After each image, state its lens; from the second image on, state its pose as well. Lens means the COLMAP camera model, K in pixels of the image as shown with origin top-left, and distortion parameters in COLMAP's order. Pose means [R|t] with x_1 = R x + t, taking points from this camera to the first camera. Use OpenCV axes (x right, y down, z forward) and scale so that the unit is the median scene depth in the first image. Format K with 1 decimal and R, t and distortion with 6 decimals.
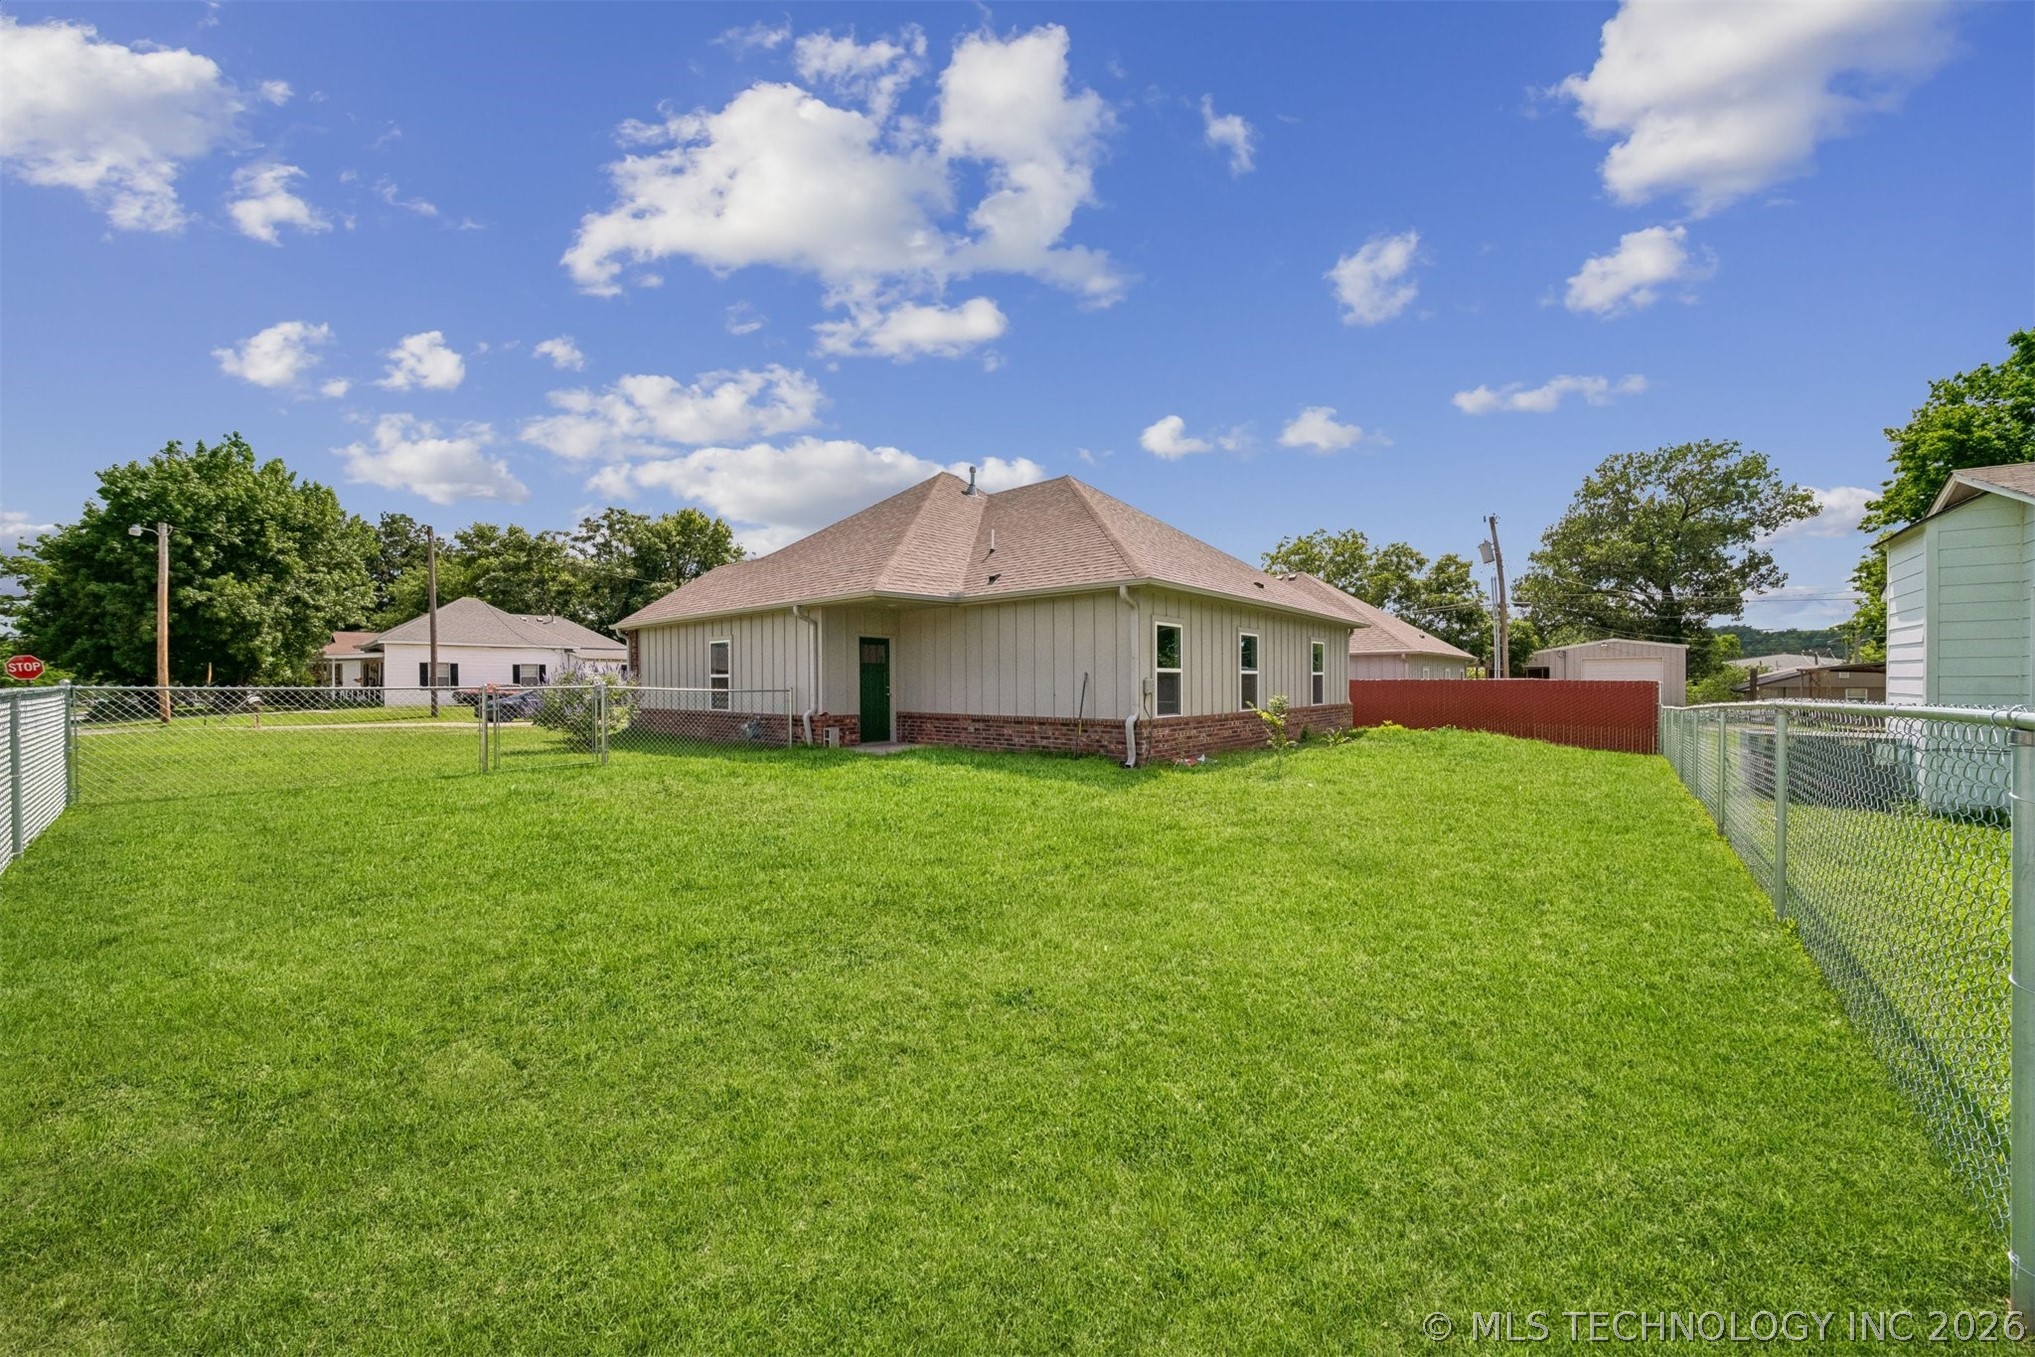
lens RADIAL K [[713.0, 0, 1023.7], [0, 713.0, 690.8], [0, 0, 1]] dist [0.004972, -0.002903]
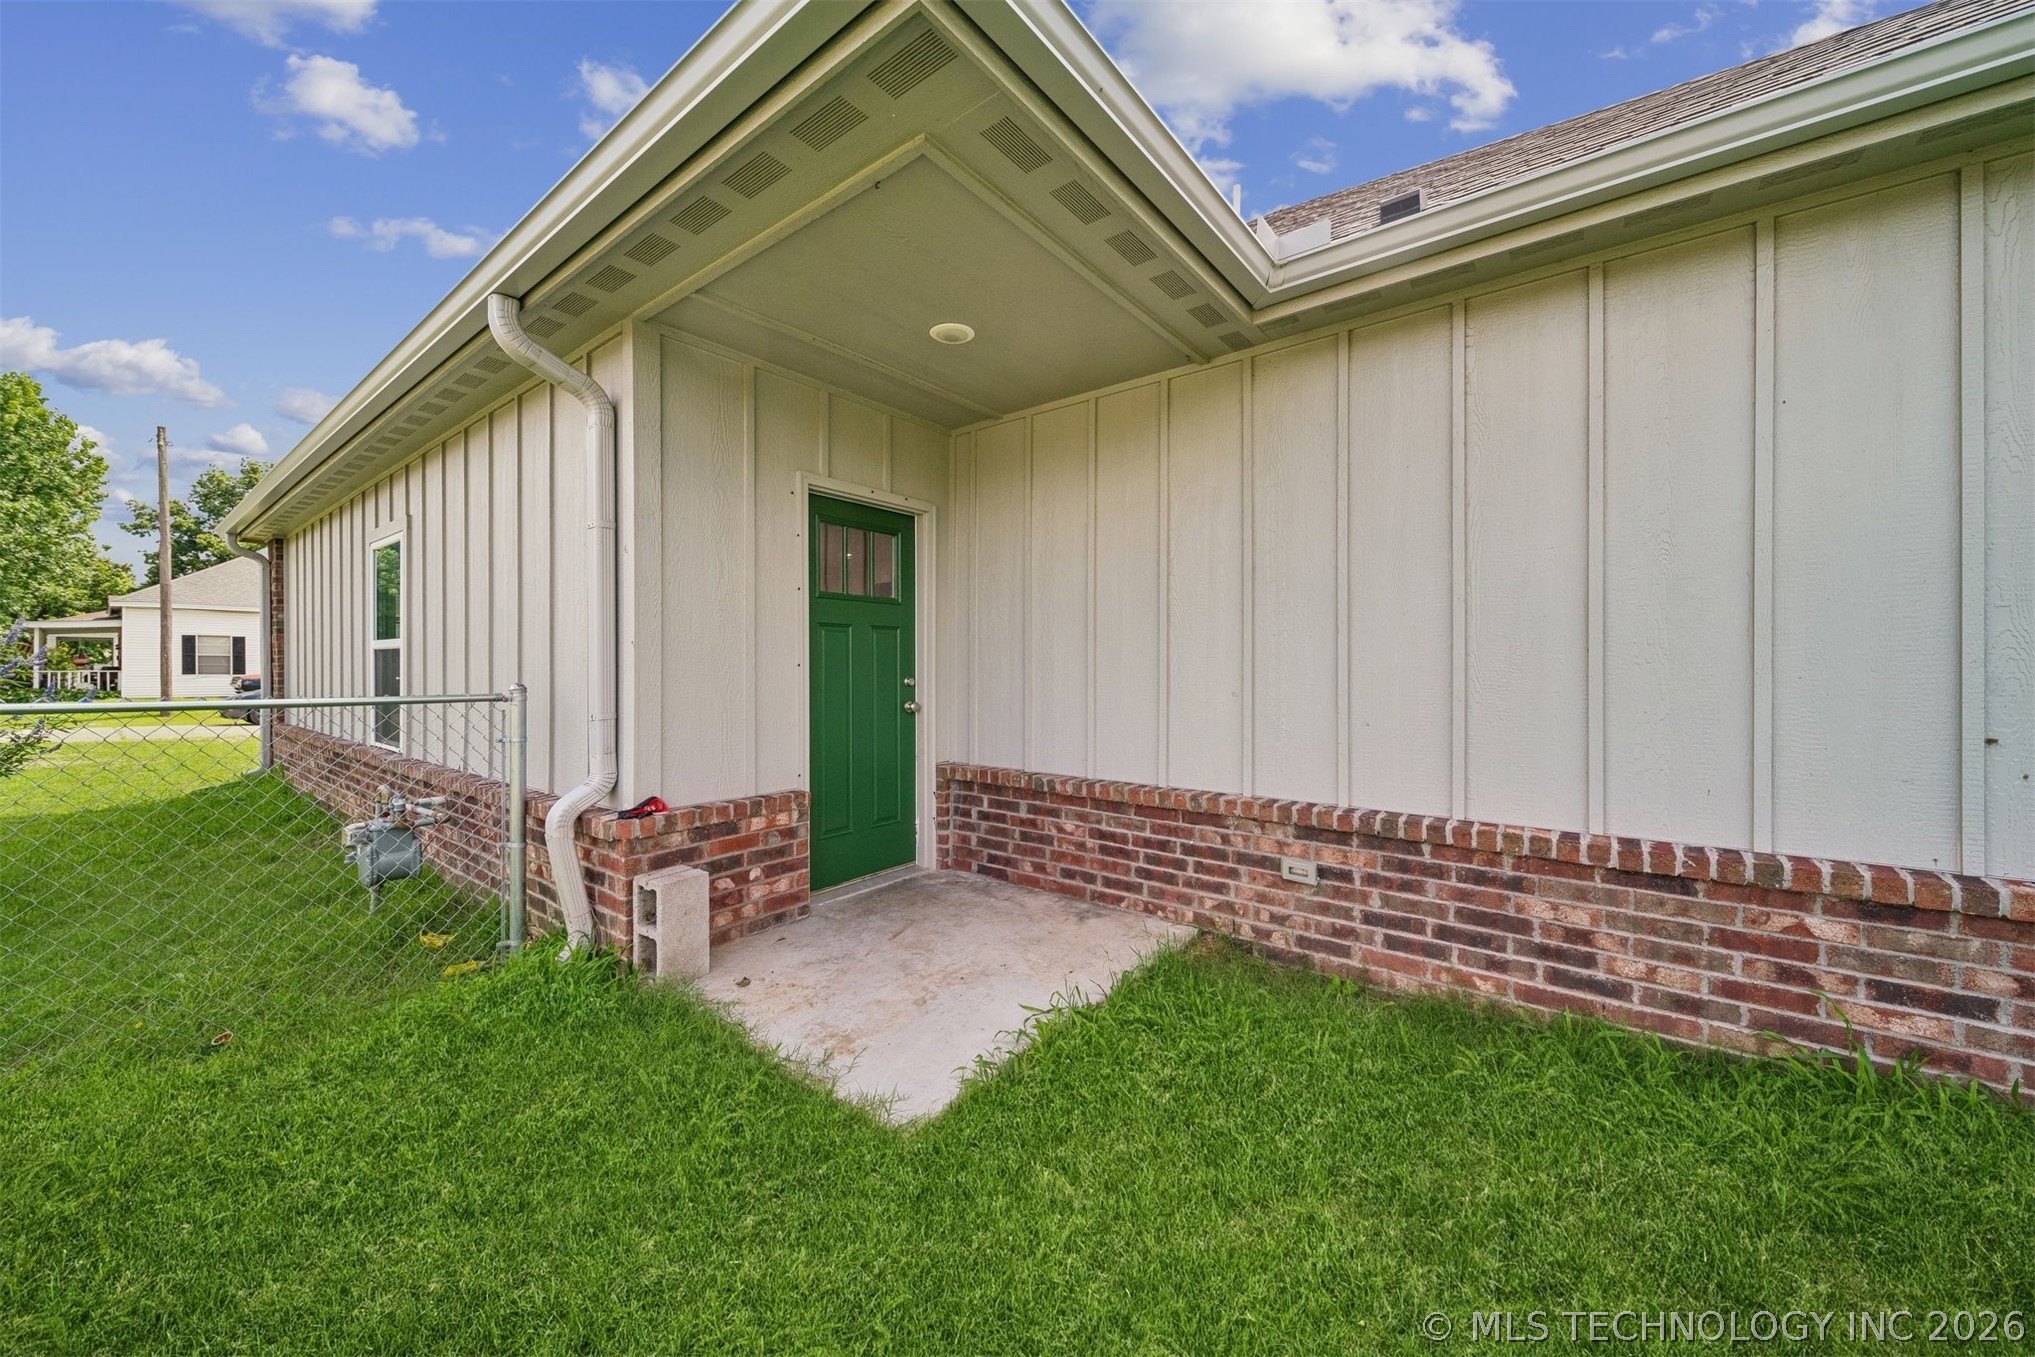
lens RADIAL K [[713.0, 0, 1023.7], [0, 713.0, 690.8], [0, 0, 1]] dist [0.004972, -0.002903]
pose [[0.997450, -0.001932, 0.071349, -0.164784], [-0.000417, 0.999459, 0.032890, -0.010461], [-0.071374, -0.032836, 0.996909, 0.716307]]
